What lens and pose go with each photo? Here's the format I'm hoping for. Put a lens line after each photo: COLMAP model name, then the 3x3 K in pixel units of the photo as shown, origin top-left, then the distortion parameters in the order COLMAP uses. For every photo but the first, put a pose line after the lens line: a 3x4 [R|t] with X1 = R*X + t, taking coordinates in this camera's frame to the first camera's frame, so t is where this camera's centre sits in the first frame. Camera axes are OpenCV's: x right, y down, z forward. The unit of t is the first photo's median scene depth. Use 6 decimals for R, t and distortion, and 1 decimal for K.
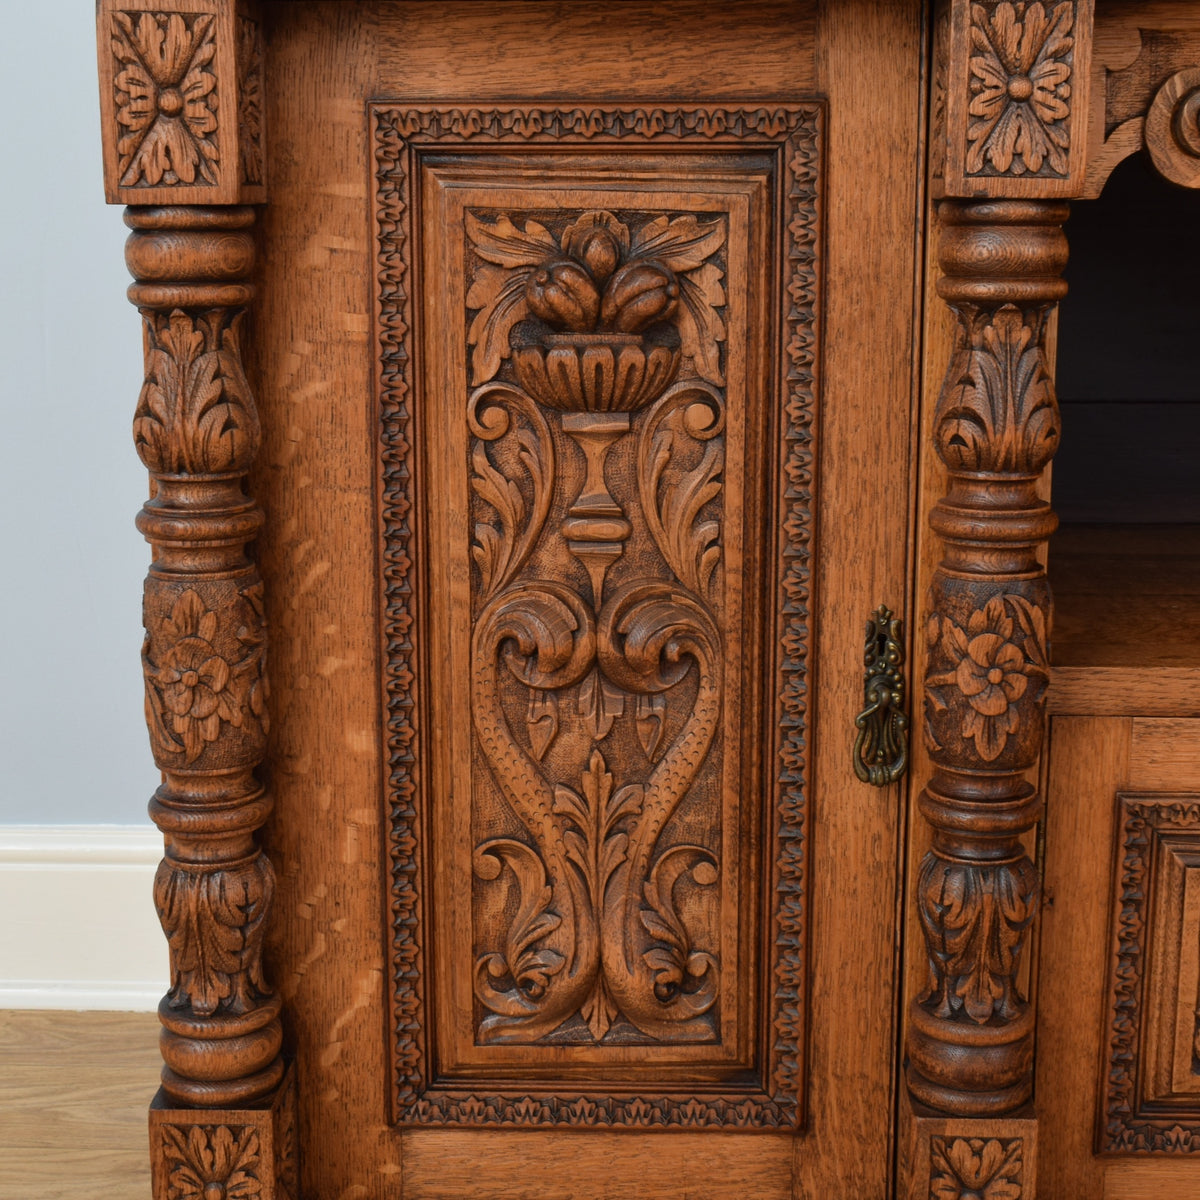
lens RADIAL K [[1887.0, 0, 574.9], [0, 1887.0, 566.1], [0, 0, 1]] dist [-0.021924, 0.000000]
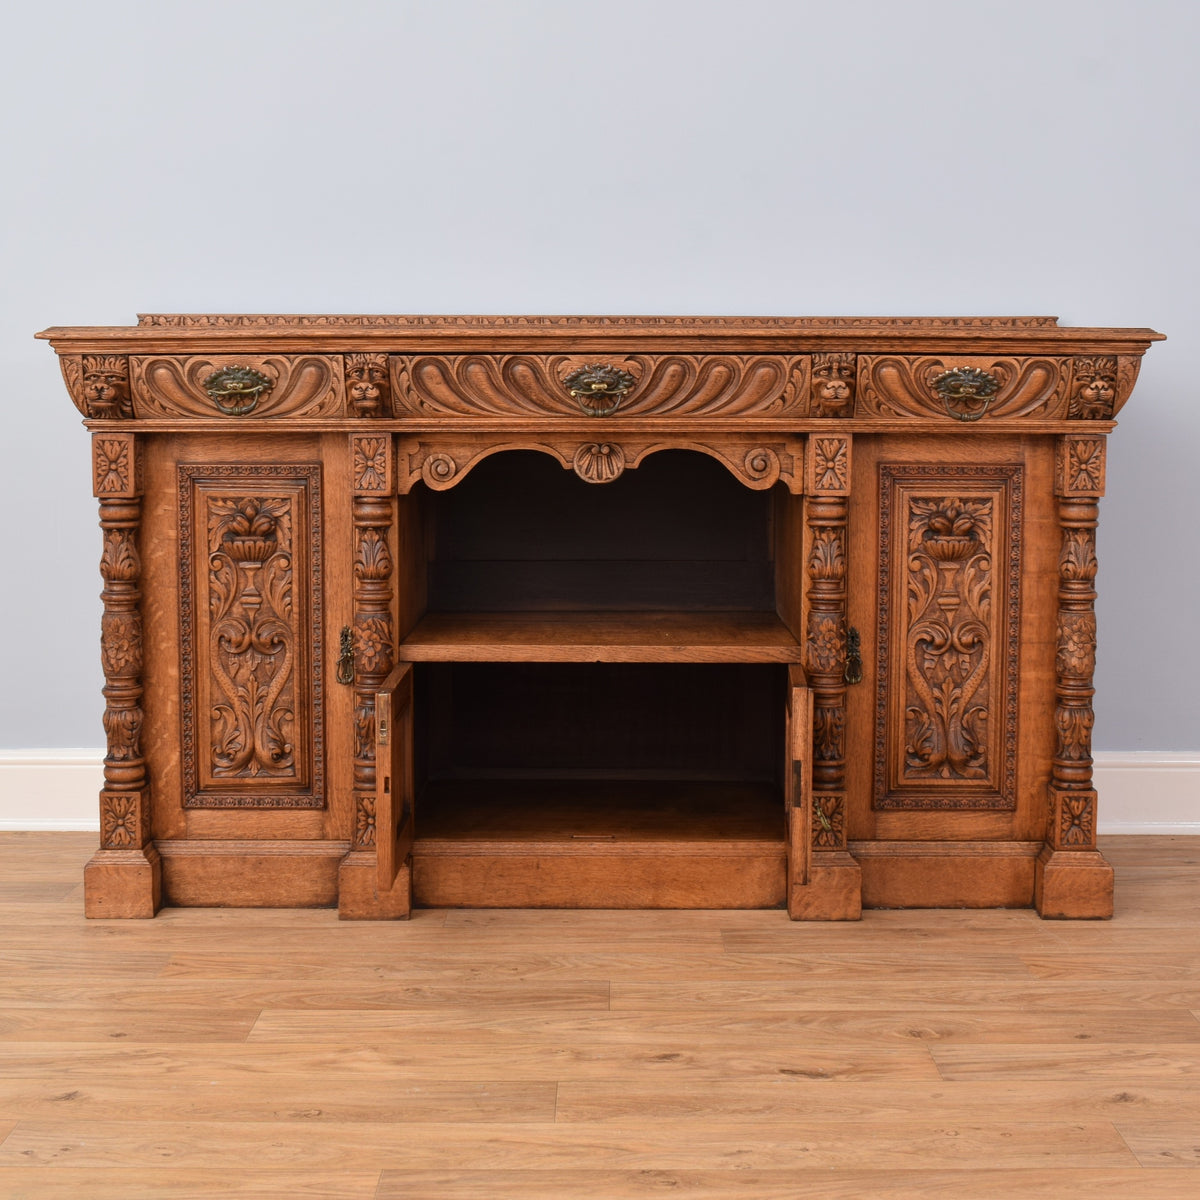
lens RADIAL K [[1954.9, 0, 577.9], [0, 1954.9, 539.6], [0, 0, 1]] dist [-0.052970, 0.000000]
pose [[0.999910, 0.005159, -0.012366, 0.614457], [-0.006378, 0.994899, -0.100671, 0.208815], [0.011784, 0.100741, 0.994843, -2.271487]]
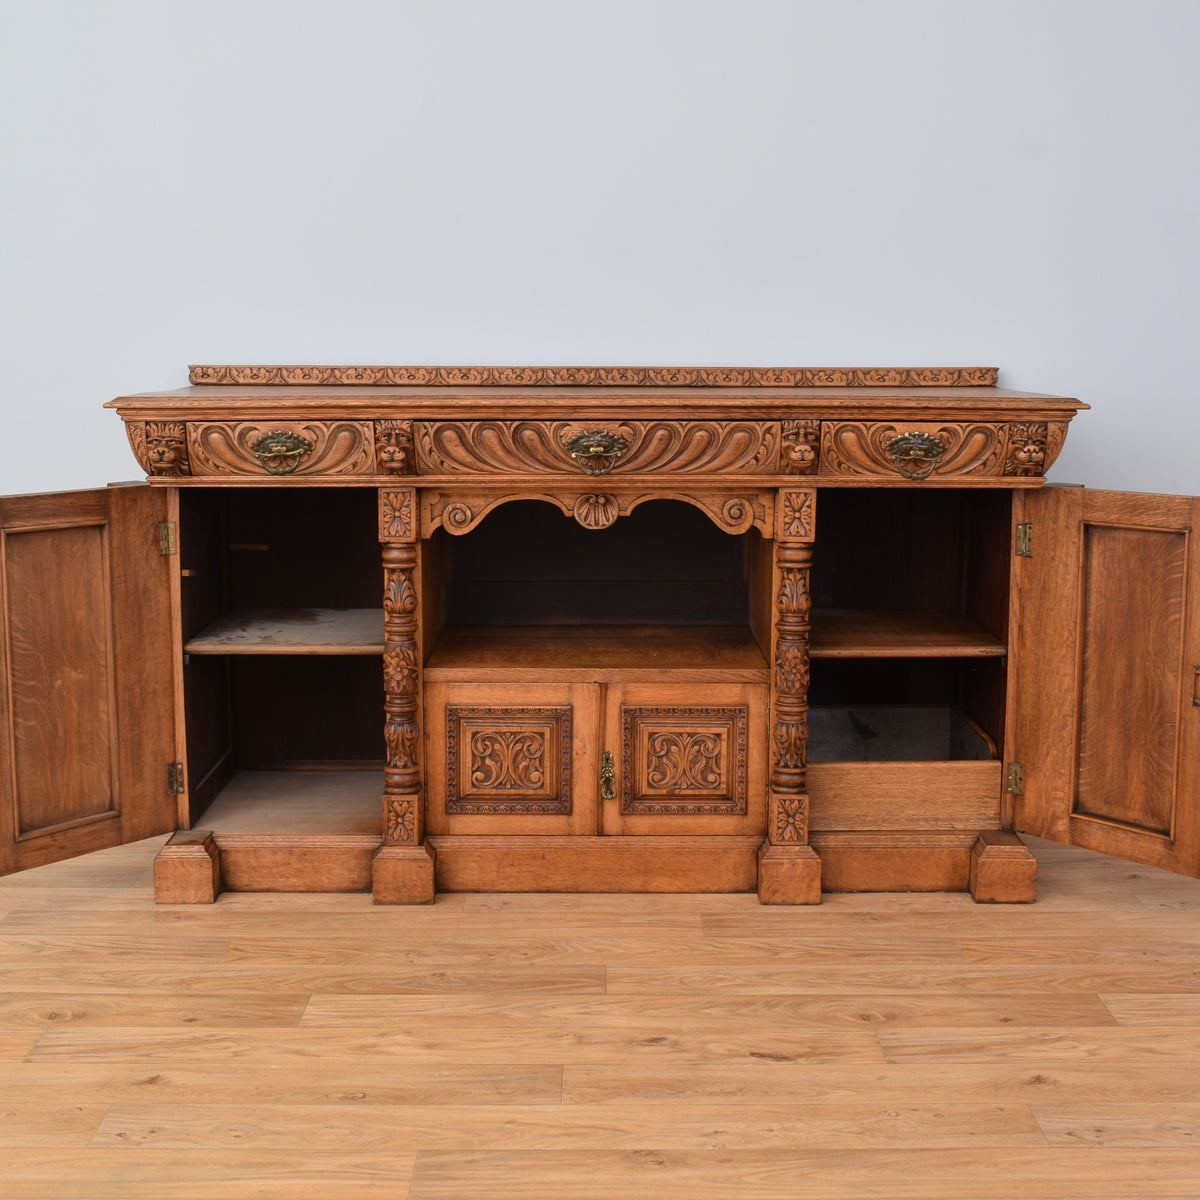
lens RADIAL K [[1792.0, 0, 597.8], [0, 1792.0, 596.2], [0, 0, 1]] dist [-0.025580, 0.000000]
pose [[0.999982, 0.004671, 0.003649, 0.599950], [-0.004564, 0.999577, -0.028726, 0.009904], [-0.003782, 0.028709, 0.999581, -2.469337]]
